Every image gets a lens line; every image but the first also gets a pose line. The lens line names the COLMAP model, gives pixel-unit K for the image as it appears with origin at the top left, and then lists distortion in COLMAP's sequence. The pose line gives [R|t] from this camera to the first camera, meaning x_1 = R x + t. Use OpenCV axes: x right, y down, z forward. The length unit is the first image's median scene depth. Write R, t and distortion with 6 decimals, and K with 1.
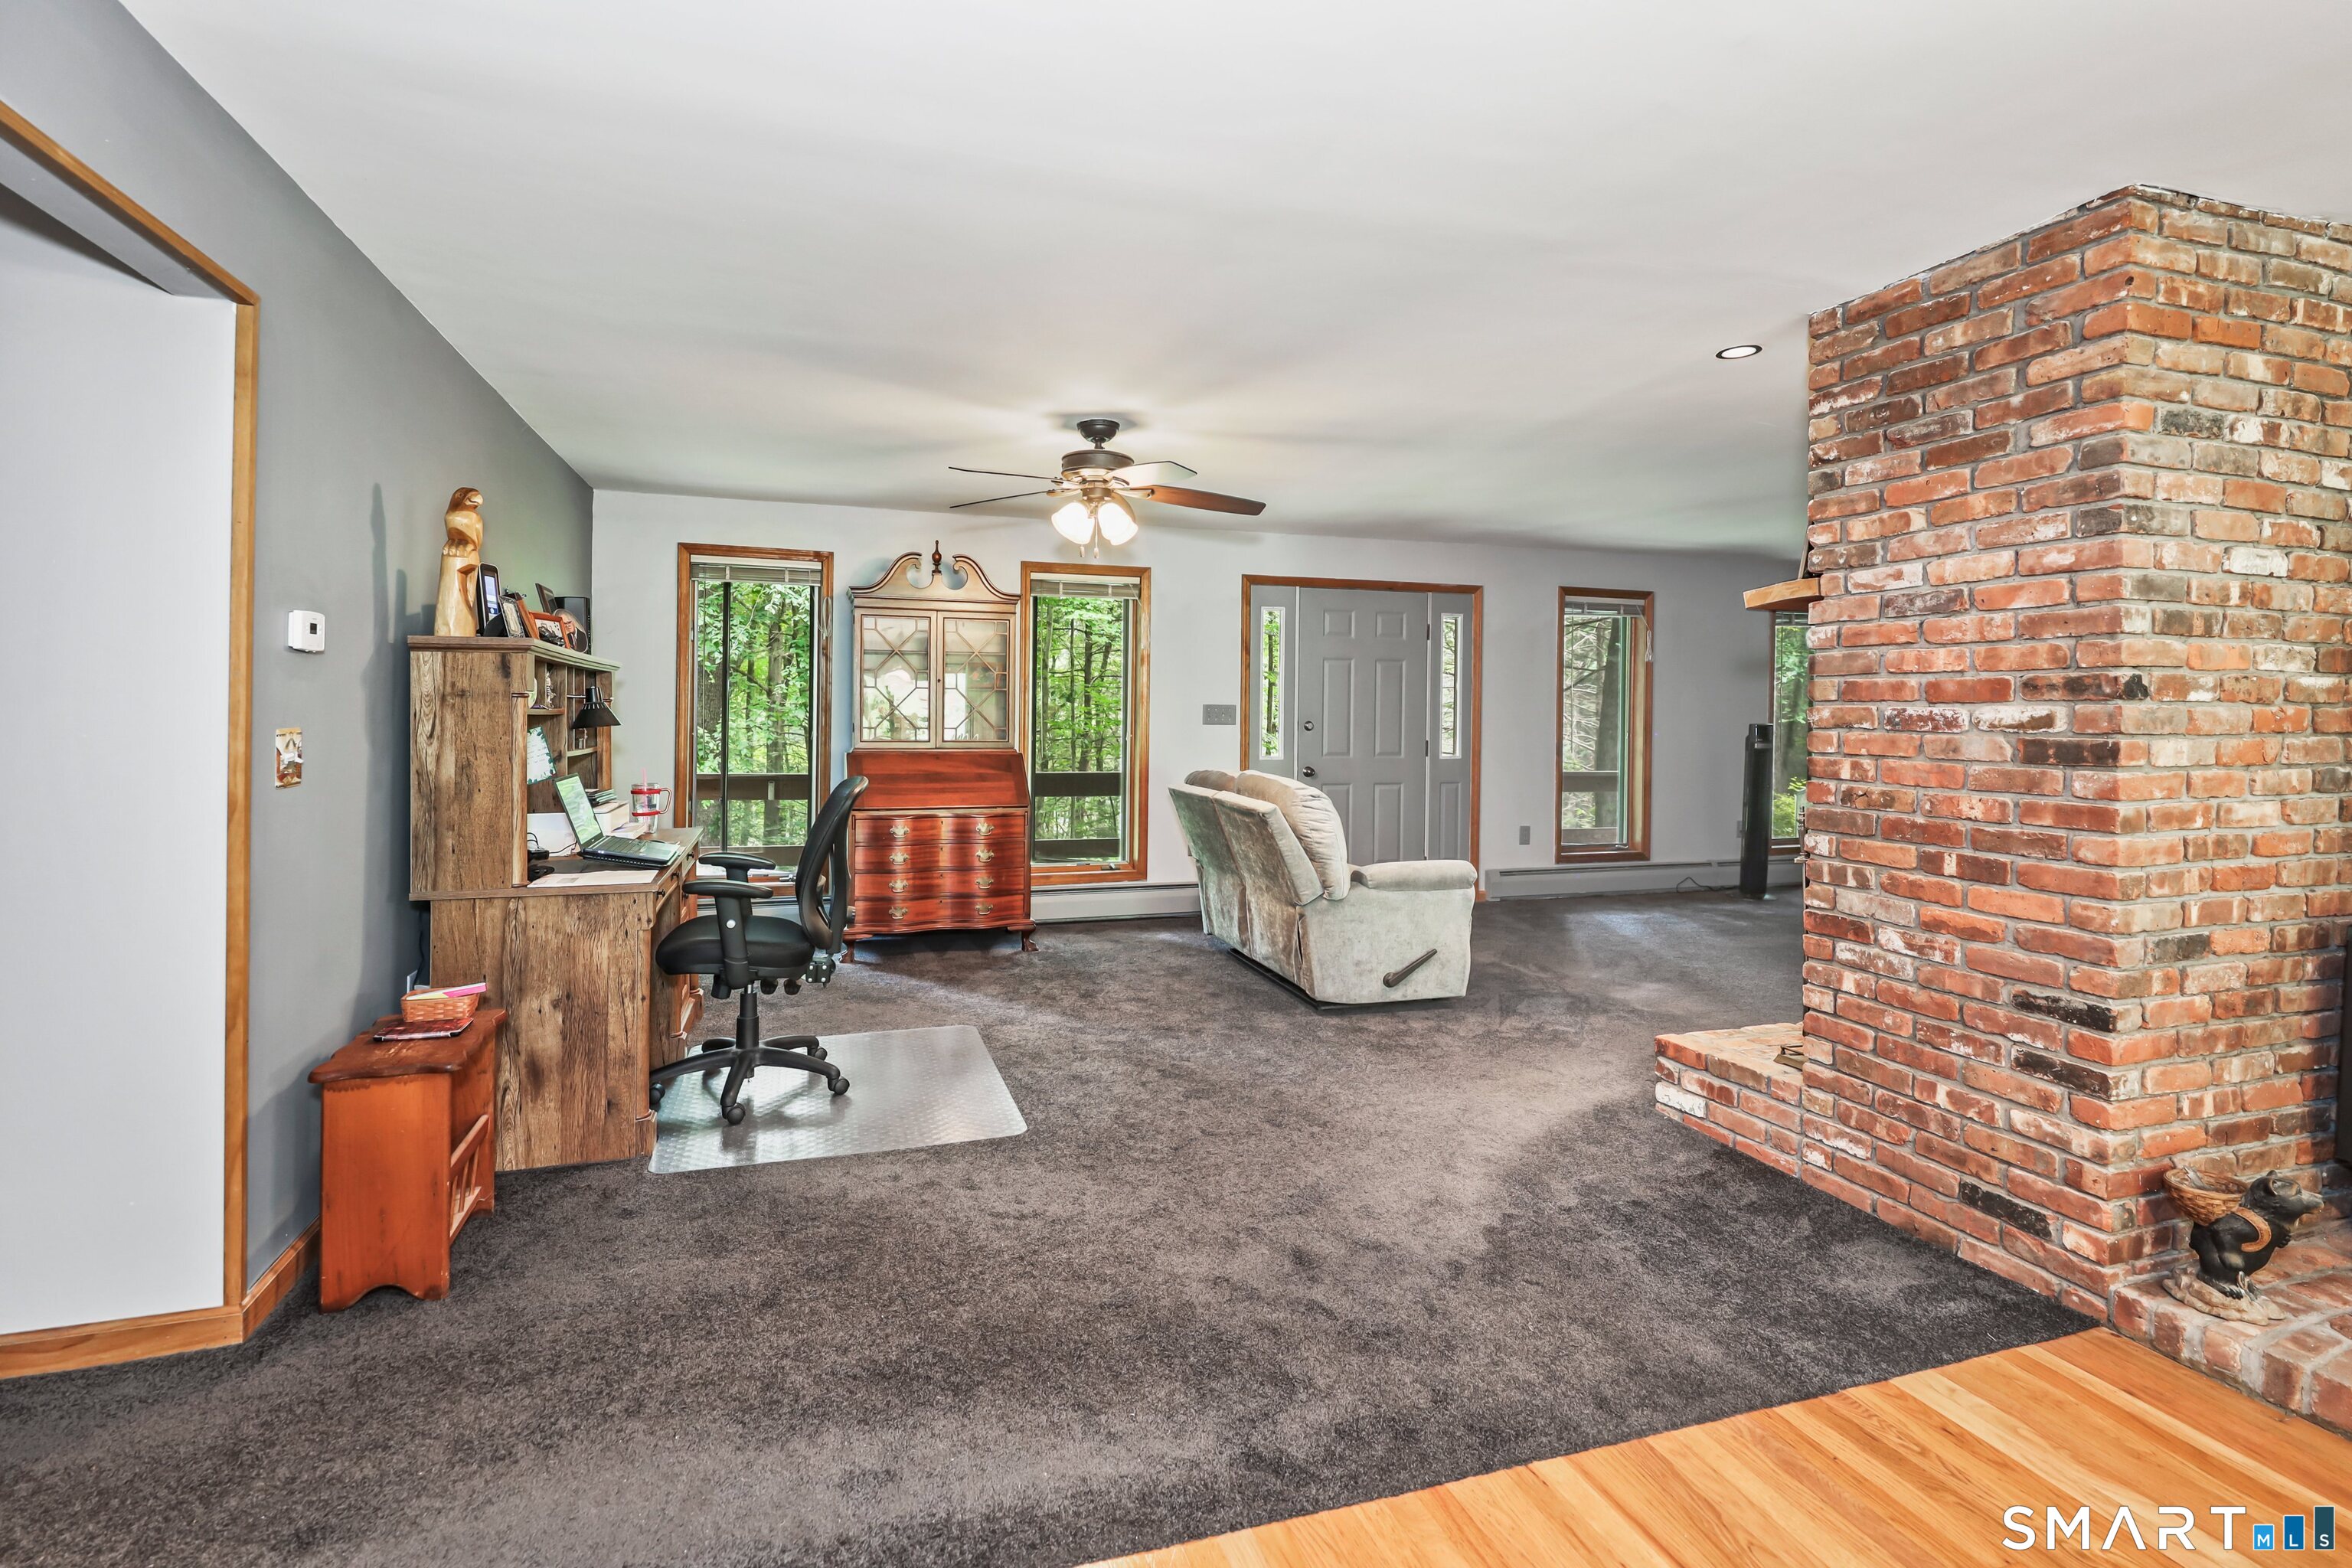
lens RADIAL K [[1074.6, 0, 1153.0], [0, 1074.6, 721.2], [0, 0, 1]] dist [0.001091, 0.000152]
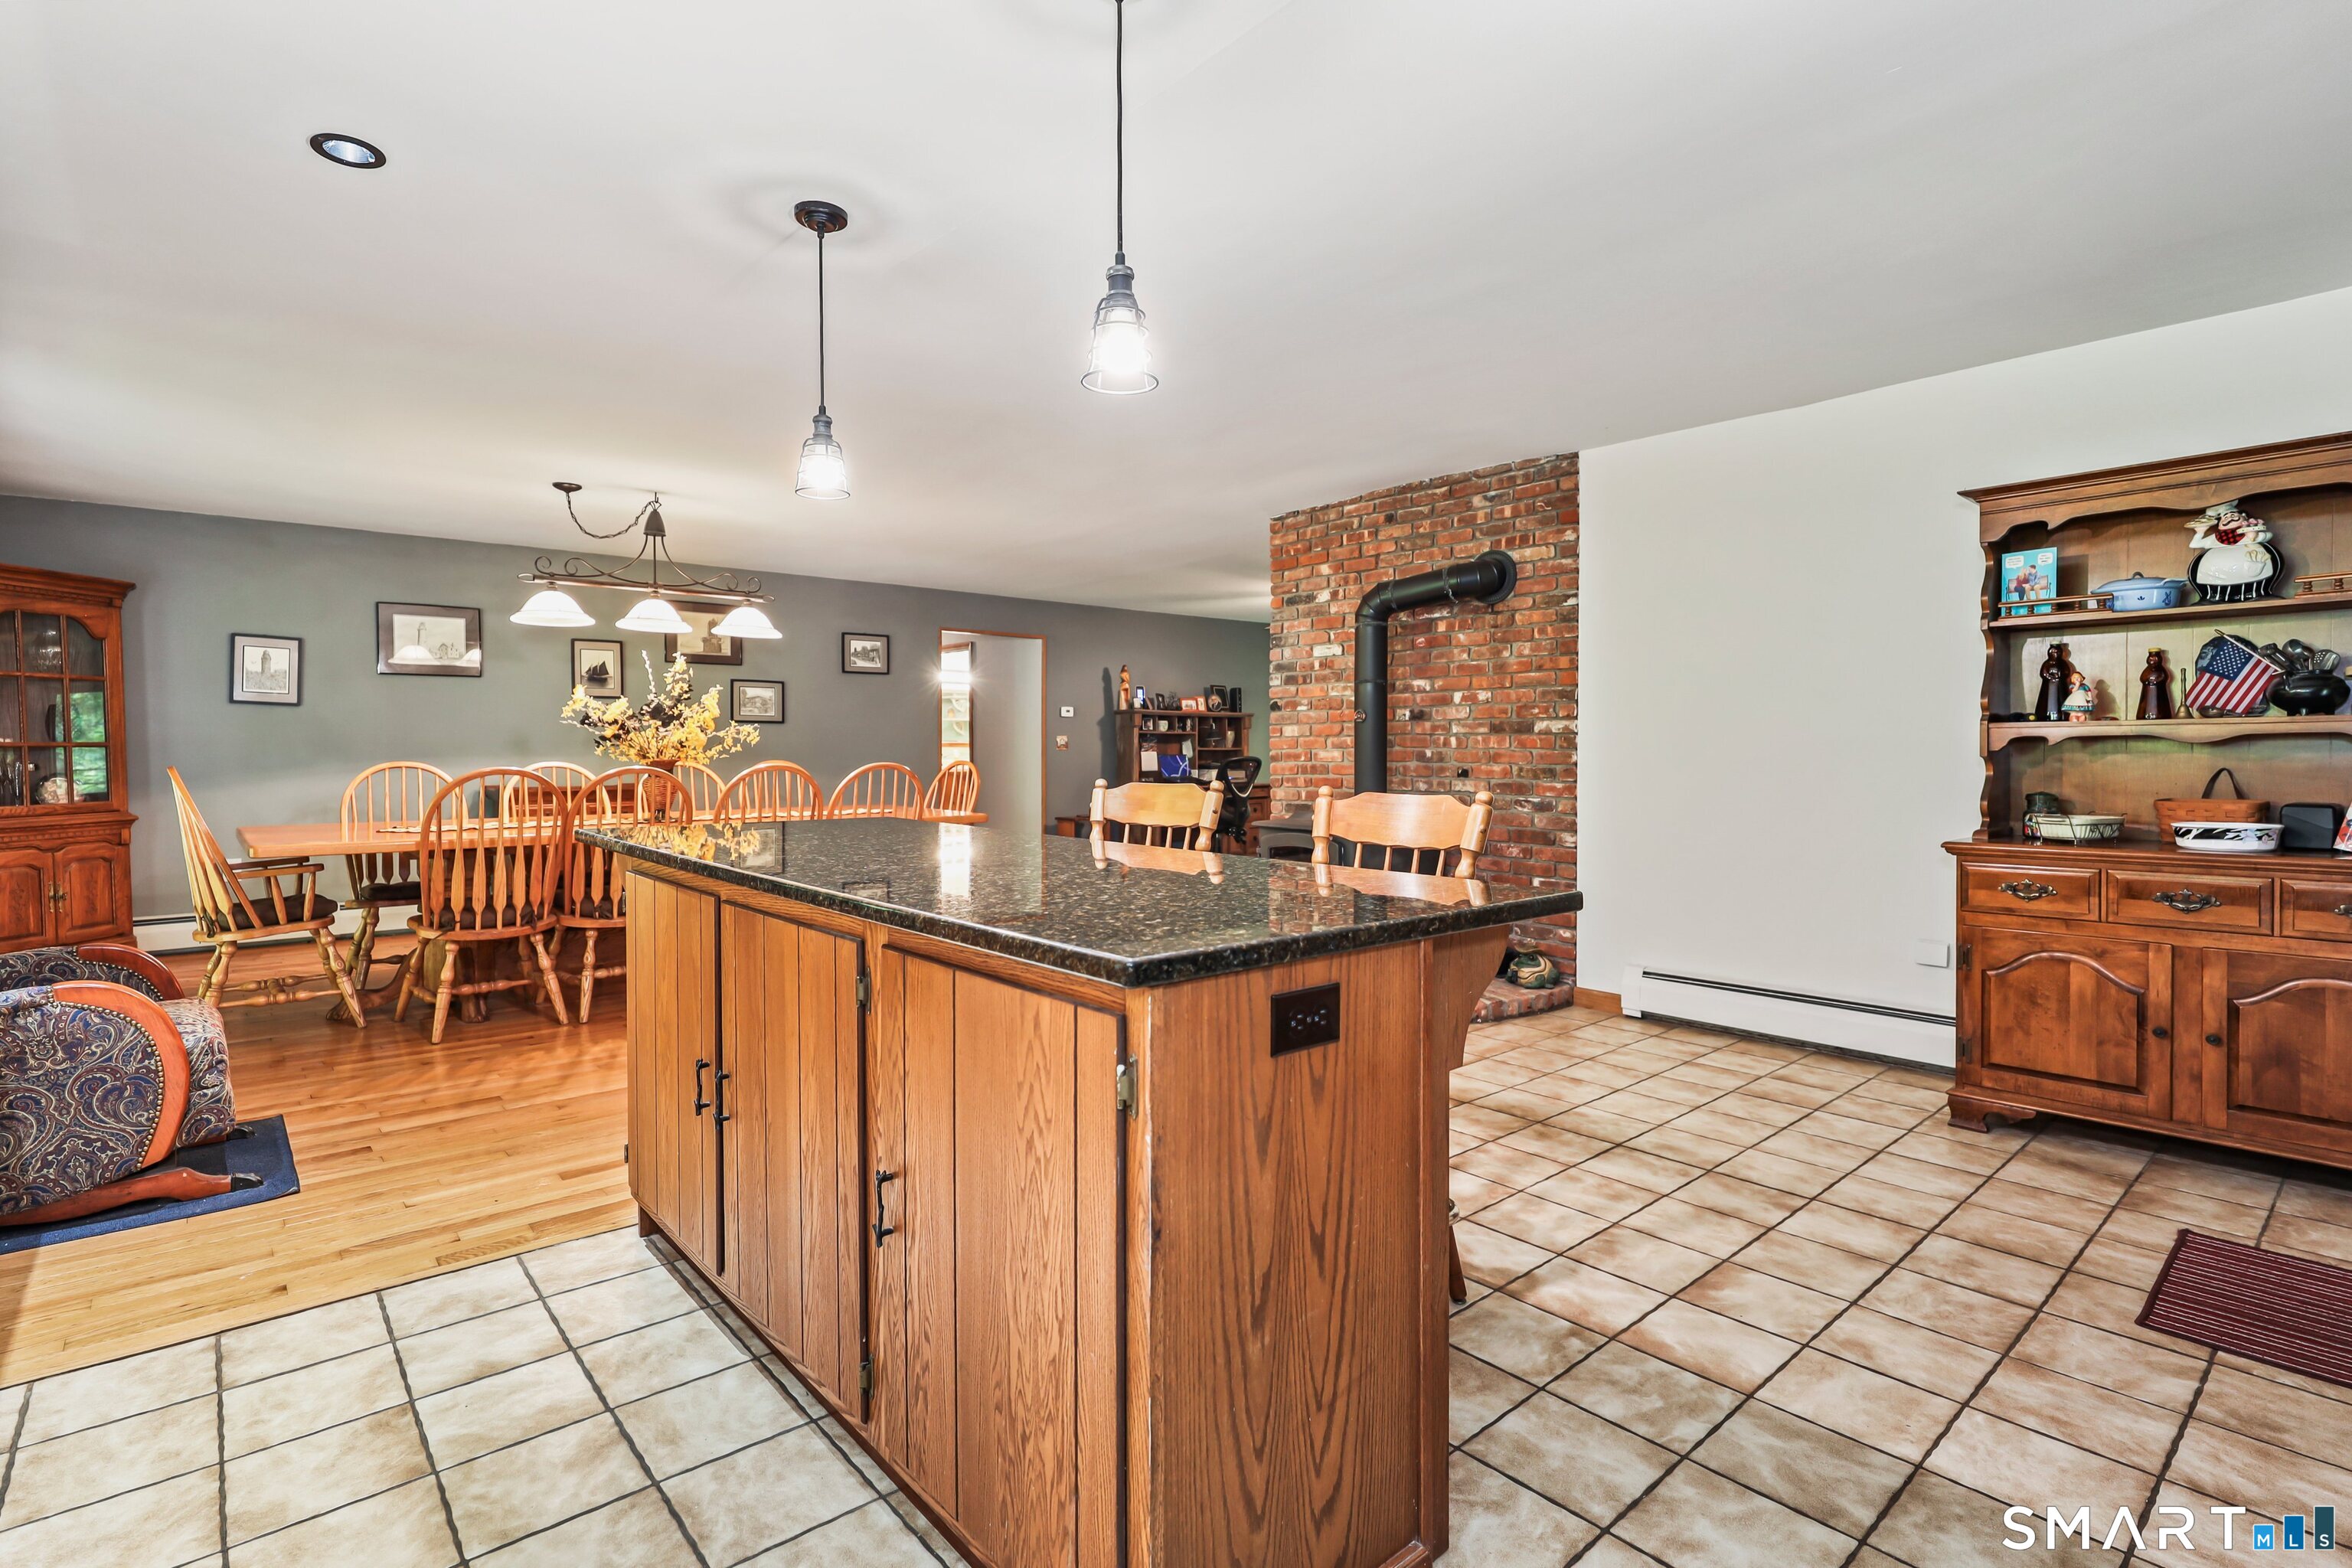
lens RADIAL K [[1117.3, 0, 1158.6], [0, 1117.3, 776.6], [0, 0, 1]] dist [0.004230, 0.000134]
pose [[0.394738, 0.013945, -0.918688, 2.147740], [-0.004018, 0.999901, 0.013451, 0.068050], [0.918785, -0.001618, 0.394755, -0.220689]]
